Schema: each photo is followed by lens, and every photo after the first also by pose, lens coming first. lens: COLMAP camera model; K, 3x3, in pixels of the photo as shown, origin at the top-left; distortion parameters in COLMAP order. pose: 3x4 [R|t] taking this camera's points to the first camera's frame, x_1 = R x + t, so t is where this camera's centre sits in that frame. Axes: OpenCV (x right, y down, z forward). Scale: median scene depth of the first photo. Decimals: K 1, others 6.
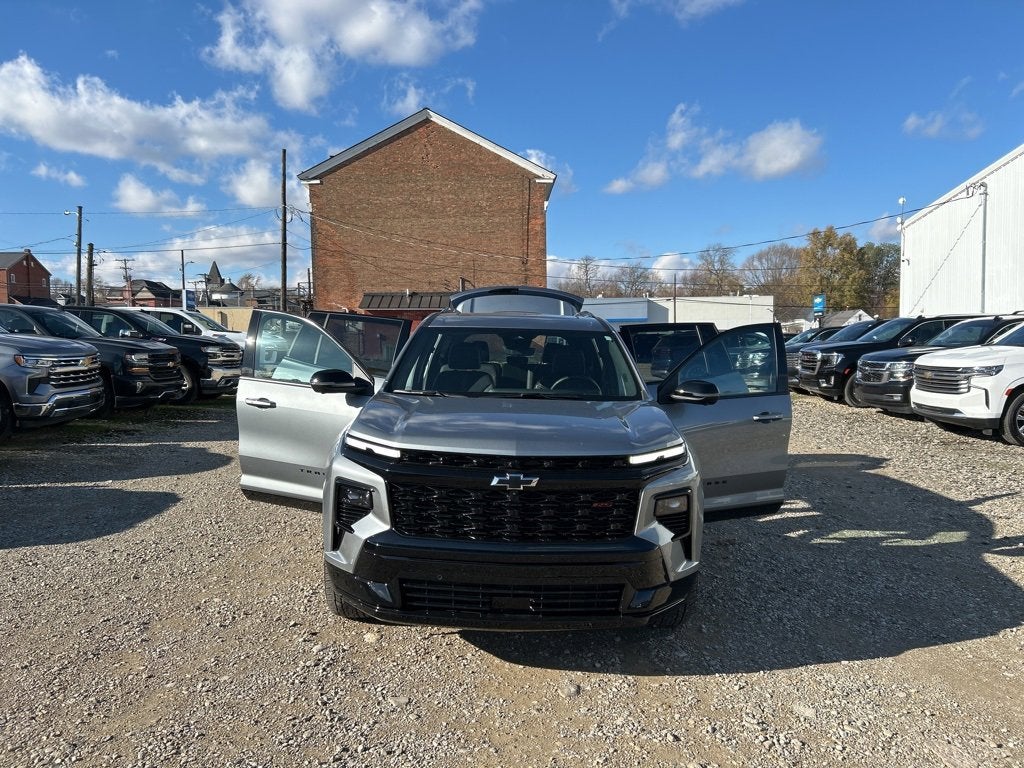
lens RADIAL K [[779.4, 0, 519.5], [0, 779.4, 395.5], [0, 0, 1]] dist [0.060230, -0.066316]
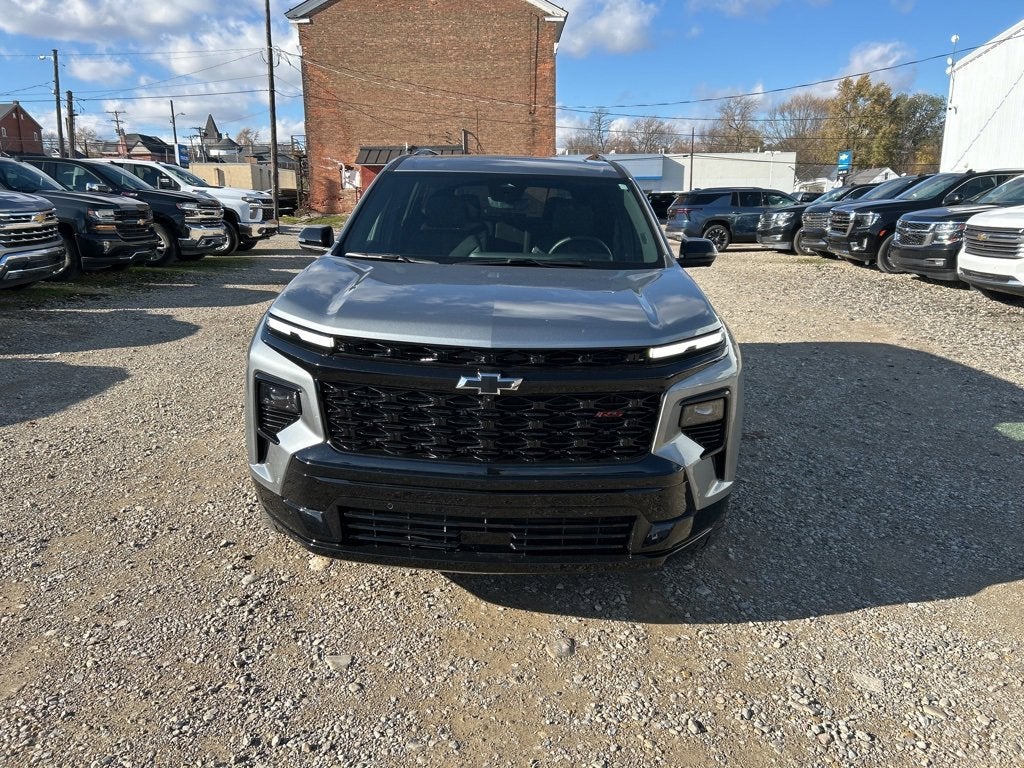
lens RADIAL K [[778.9, 0, 505.0], [0, 778.9, 386.9], [0, 0, 1]] dist [0.053723, -0.058868]
pose [[0.999594, 0.009426, -0.026882, 0.023895], [-0.004935, 0.986704, 0.162451, -0.003180], [0.028056, -0.162253, 0.986350, 0.244325]]
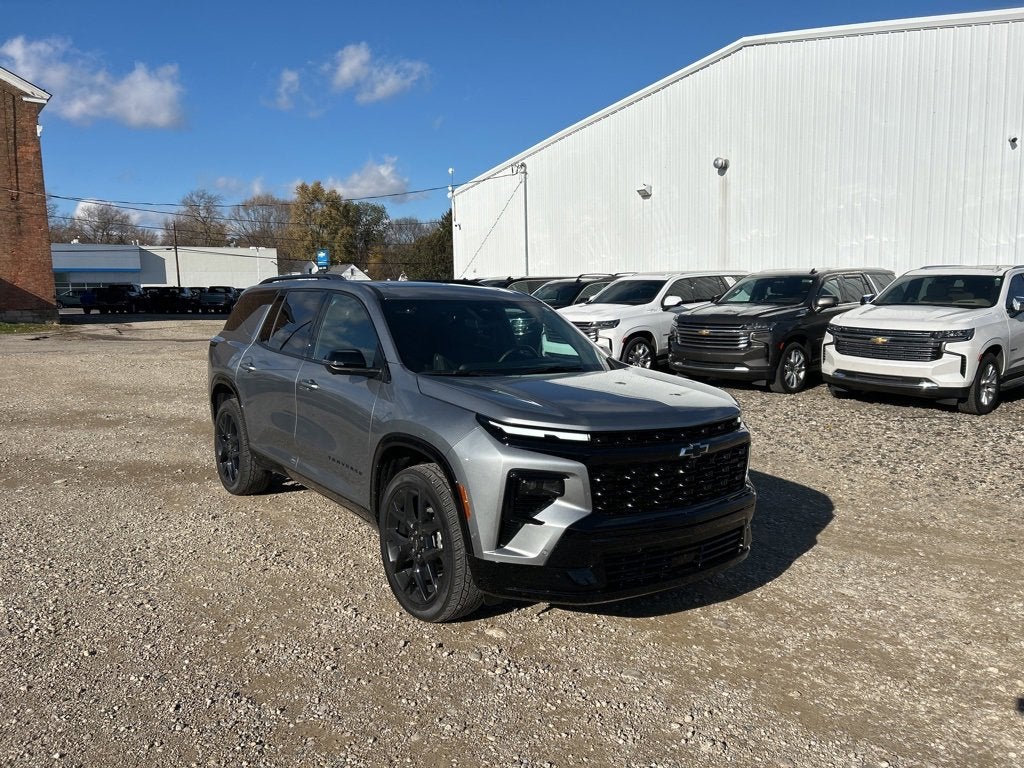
lens RADIAL K [[779.4, 0, 519.5], [0, 779.4, 395.5], [0, 0, 1]] dist [0.060230, -0.066316]
pose [[0.800286, -0.082886, 0.593862, -0.717126], [0.046805, 0.996013, 0.075940, -0.051072], [-0.597788, -0.032979, 0.800975, 0.229261]]
